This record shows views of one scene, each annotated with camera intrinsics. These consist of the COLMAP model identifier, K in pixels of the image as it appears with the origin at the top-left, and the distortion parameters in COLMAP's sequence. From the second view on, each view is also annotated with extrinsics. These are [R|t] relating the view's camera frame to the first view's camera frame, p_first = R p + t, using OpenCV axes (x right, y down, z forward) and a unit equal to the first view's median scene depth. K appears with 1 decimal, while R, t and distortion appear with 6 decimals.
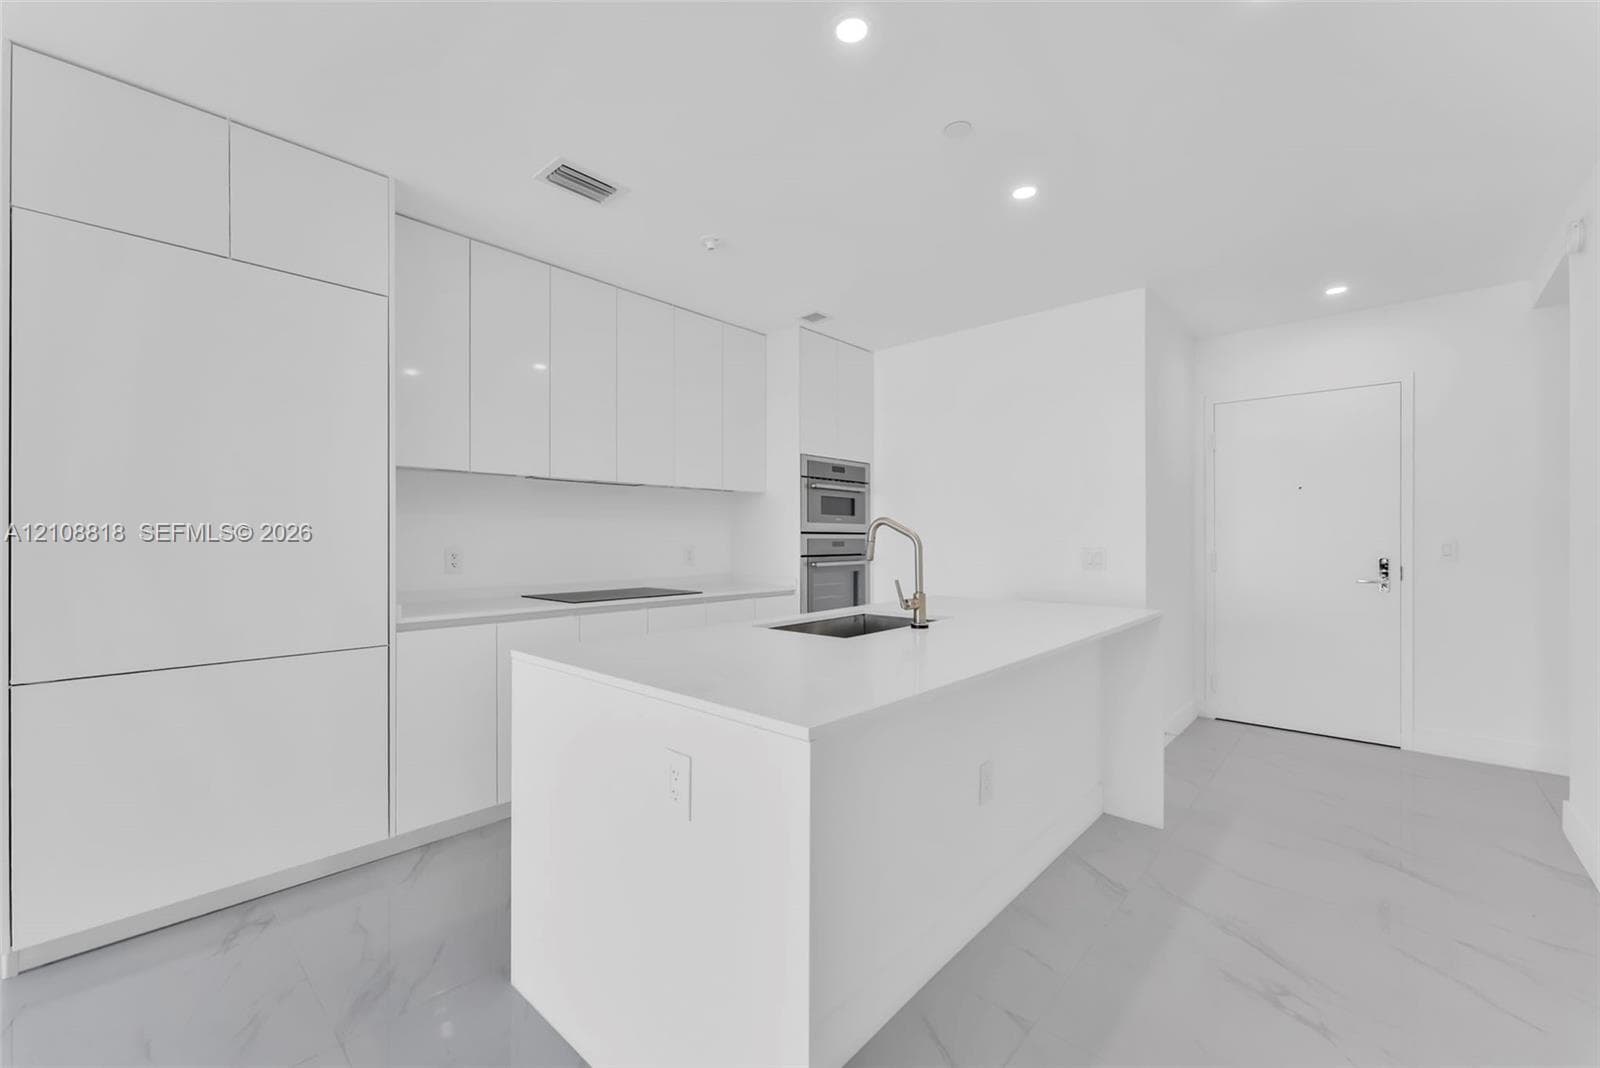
lens RADIAL K [[645.9, 0, 792.8], [0, 645.9, 535.9], [0, 0, 1]] dist [-0.001038, -0.000311]
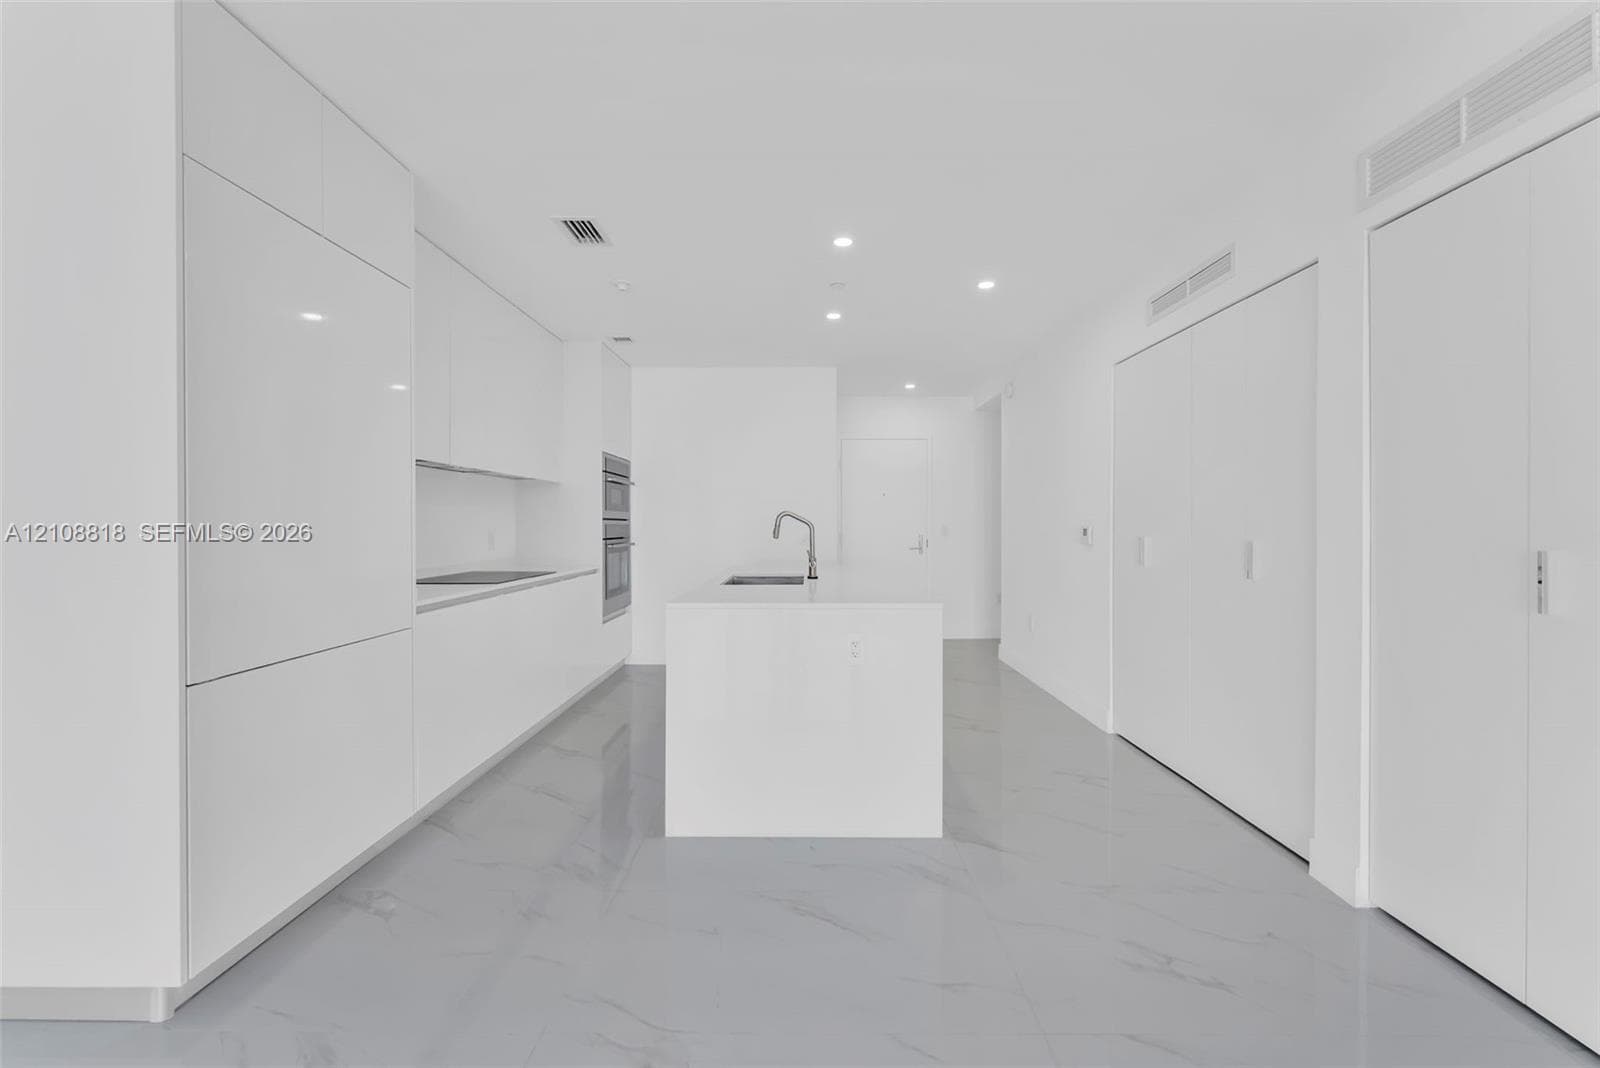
lens RADIAL K [[645.9, 0, 807.7], [0, 645.9, 526.5], [0, 0, 1]] dist [-0.001038, -0.000311]
pose [[0.734443, -0.001623, 0.678669, -0.517417], [-0.003001, 0.999980, 0.005639, -0.000074], [-0.678664, -0.006178, 0.734423, -0.111621]]
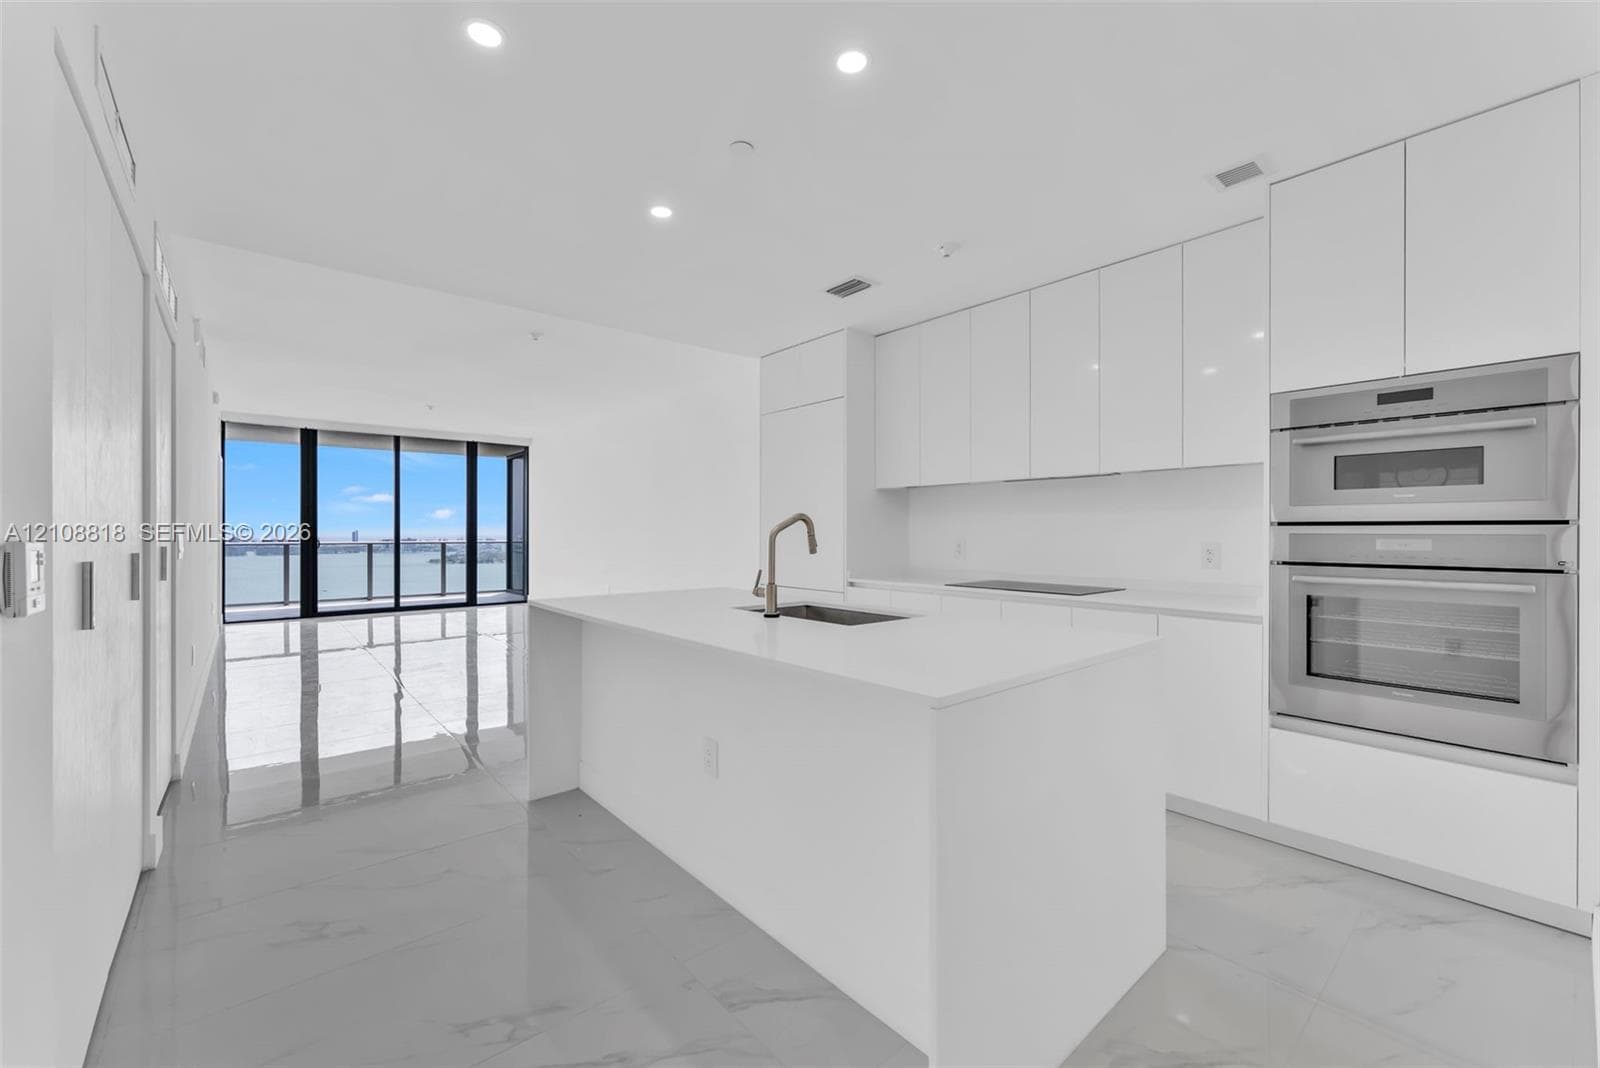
lens RADIAL K [[645.9, 0, 798.1], [0, 645.9, 535.5], [0, 0, 1]] dist [-0.001038, -0.000311]
pose [[-0.115638, 0.003041, -0.993287, 0.681901], [0.003316, 0.999991, 0.002675, 0.003878], [0.993286, -0.002984, -0.115647, 0.637353]]
